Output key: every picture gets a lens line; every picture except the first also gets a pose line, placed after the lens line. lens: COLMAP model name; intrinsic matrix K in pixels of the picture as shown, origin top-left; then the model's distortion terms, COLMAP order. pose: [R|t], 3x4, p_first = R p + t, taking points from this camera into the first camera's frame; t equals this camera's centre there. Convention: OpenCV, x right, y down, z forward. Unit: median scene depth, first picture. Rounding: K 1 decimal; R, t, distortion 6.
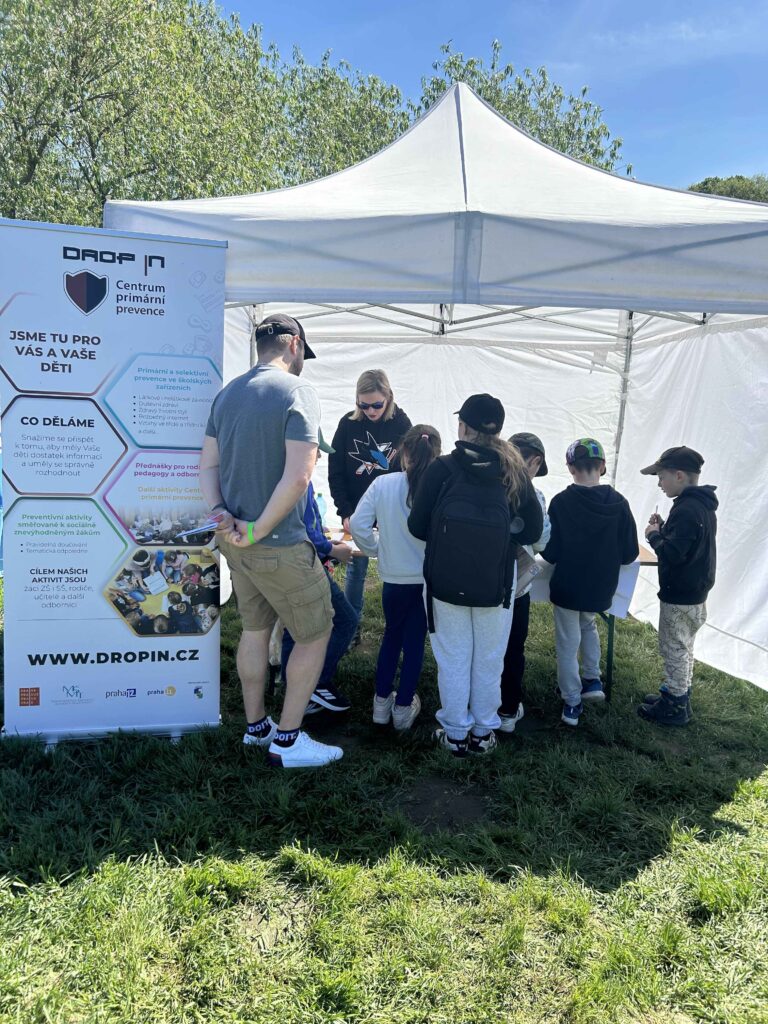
lens RADIAL K [[765.0, 0, 376.3], [0, 765.0, 523.0], [0, 0, 1]] dist [0.034046, -0.036101]
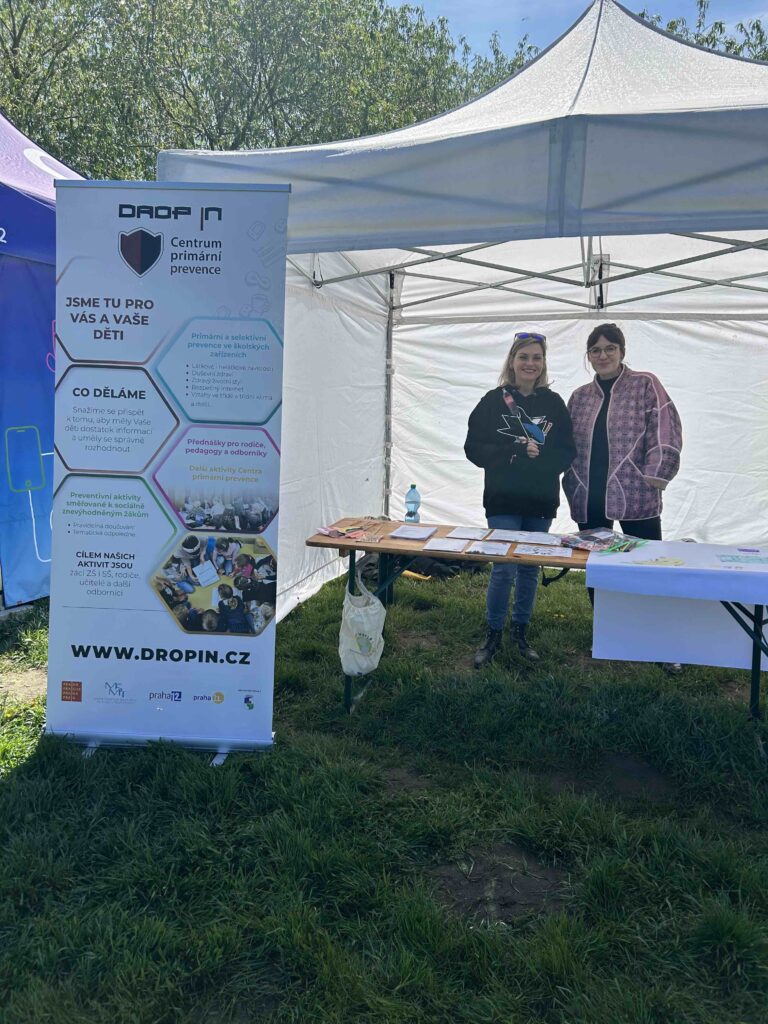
lens RADIAL K [[765.0, 0, 360.9], [0, 765.0, 502.2], [0, 0, 1]] dist [0.034046, -0.036101]
pose [[0.961379, 0.024427, -0.274142, 0.129175], [-0.034631, 0.998873, -0.032443, 0.018135], [0.273041, 0.040684, 0.961142, 0.193475]]
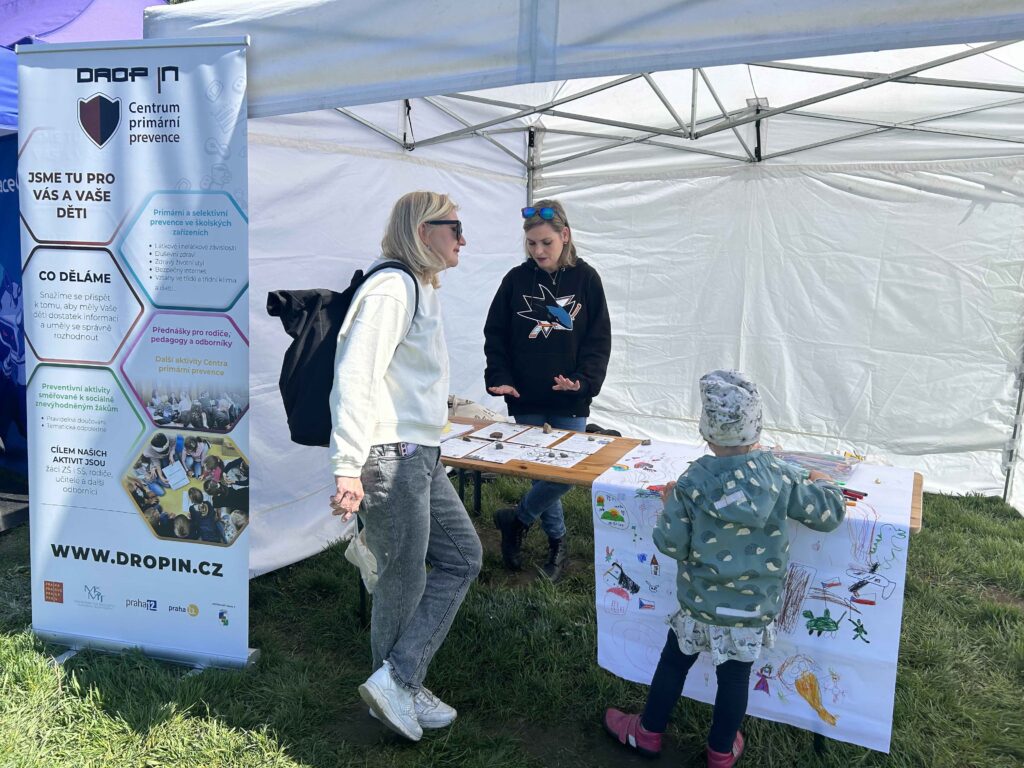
lens RADIAL K [[765.0, 0, 517.1], [0, 765.0, 388.6], [0, 0, 1]] dist [0.034046, -0.036101]
pose [[0.901795, 0.052044, -0.429018, 0.385376], [-0.051944, 0.998578, 0.011951, -0.042042], [0.429031, 0.011508, 0.903217, 0.425479]]
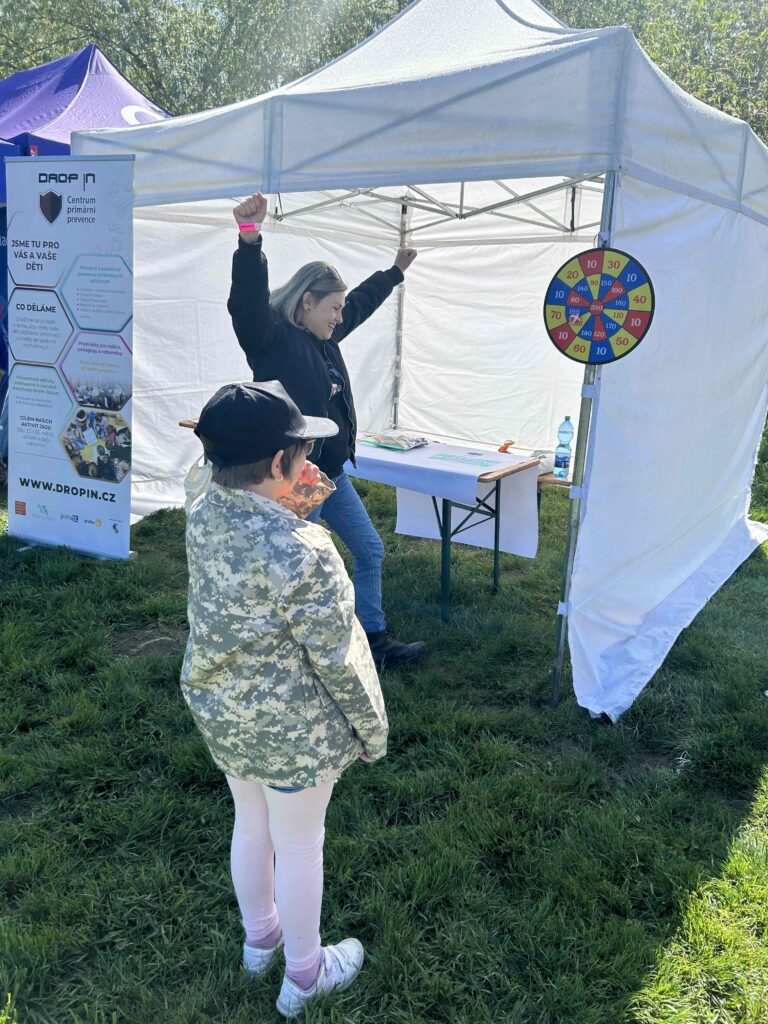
lens RADIAL K [[765.0, 0, 373.9], [0, 765.0, 503.2], [0, 0, 1]] dist [0.034046, -0.036101]
pose [[0.803973, 0.150461, -0.575316, 0.863899], [-0.110046, 0.988395, 0.104710, 0.000973], [0.584394, -0.020873, 0.811201, 0.233561]]
